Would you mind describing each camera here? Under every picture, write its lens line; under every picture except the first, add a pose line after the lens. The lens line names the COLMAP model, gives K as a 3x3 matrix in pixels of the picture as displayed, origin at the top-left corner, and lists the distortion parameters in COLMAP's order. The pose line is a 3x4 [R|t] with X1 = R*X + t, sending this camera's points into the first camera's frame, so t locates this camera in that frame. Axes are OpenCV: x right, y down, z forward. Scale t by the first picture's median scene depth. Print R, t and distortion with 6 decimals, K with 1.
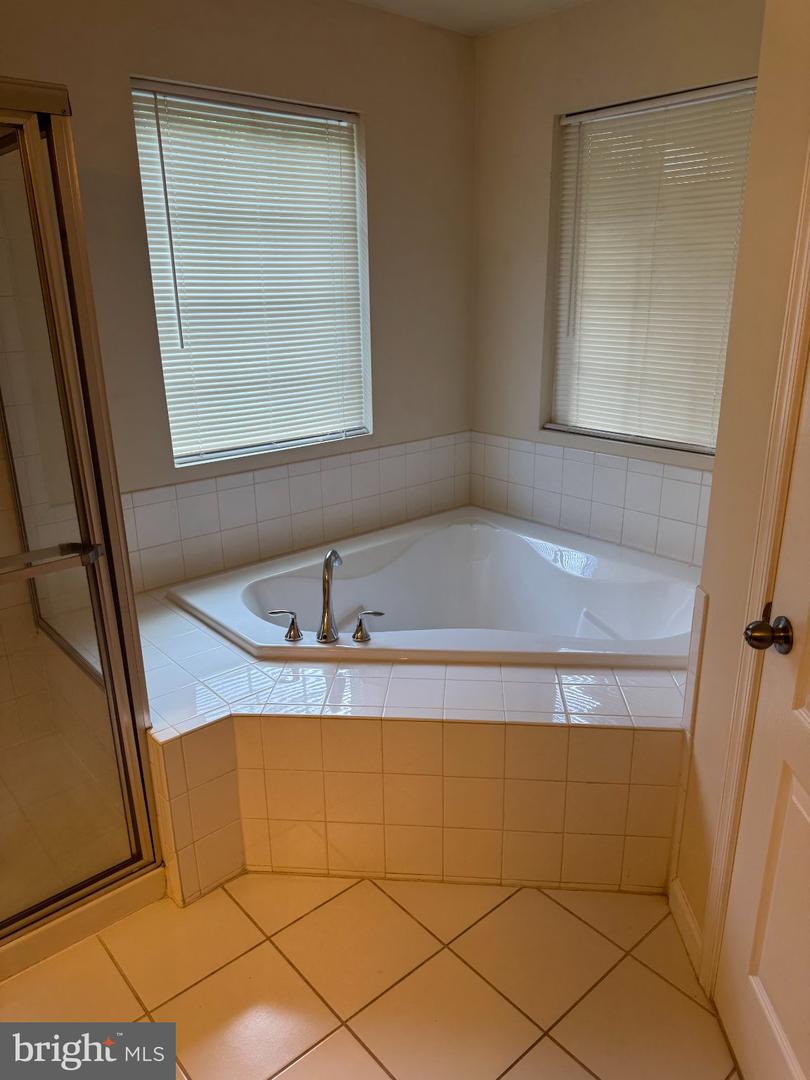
lens RADIAL K [[774.6, 0, 402.2], [0, 774.6, 536.1], [0, 0, 1]] dist [0.037100, -0.019252]
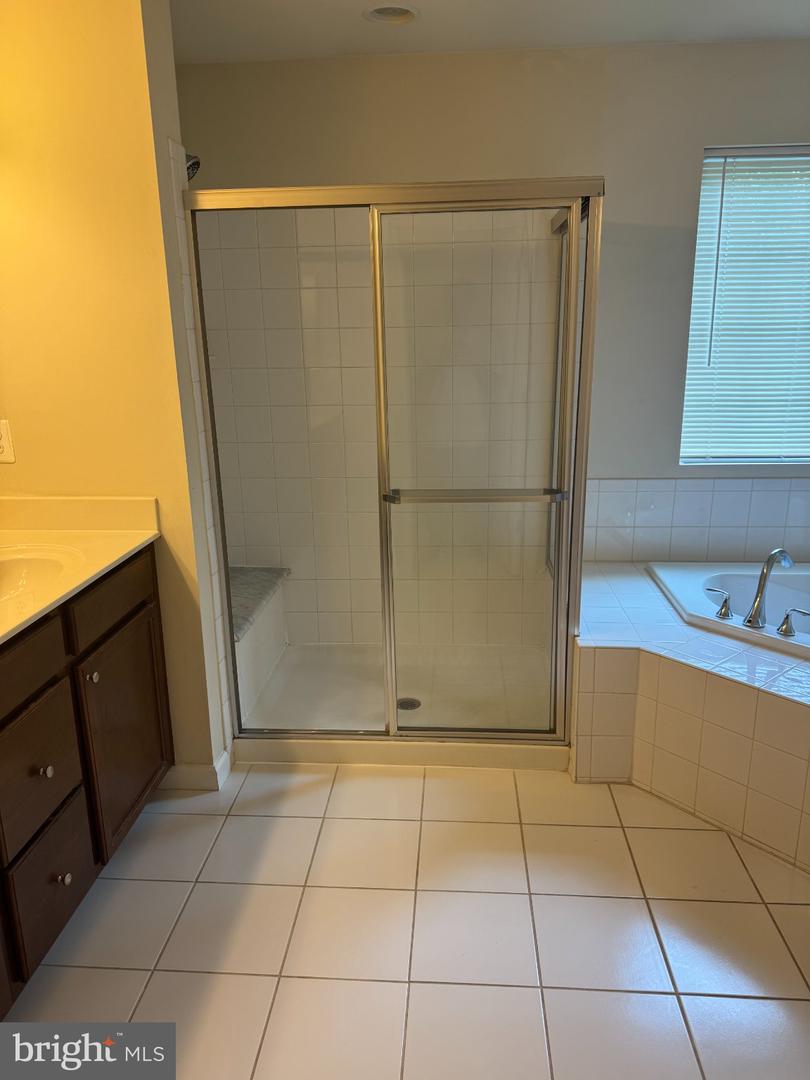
lens RADIAL K [[774.6, 0, 409.6], [0, 774.6, 539.3], [0, 0, 1]] dist [0.037100, -0.019252]
pose [[0.718009, 0.192948, -0.668755, 0.273935], [-0.221853, 0.974137, 0.042864, 0.074975], [0.659730, 0.117589, 0.742246, -0.169454]]
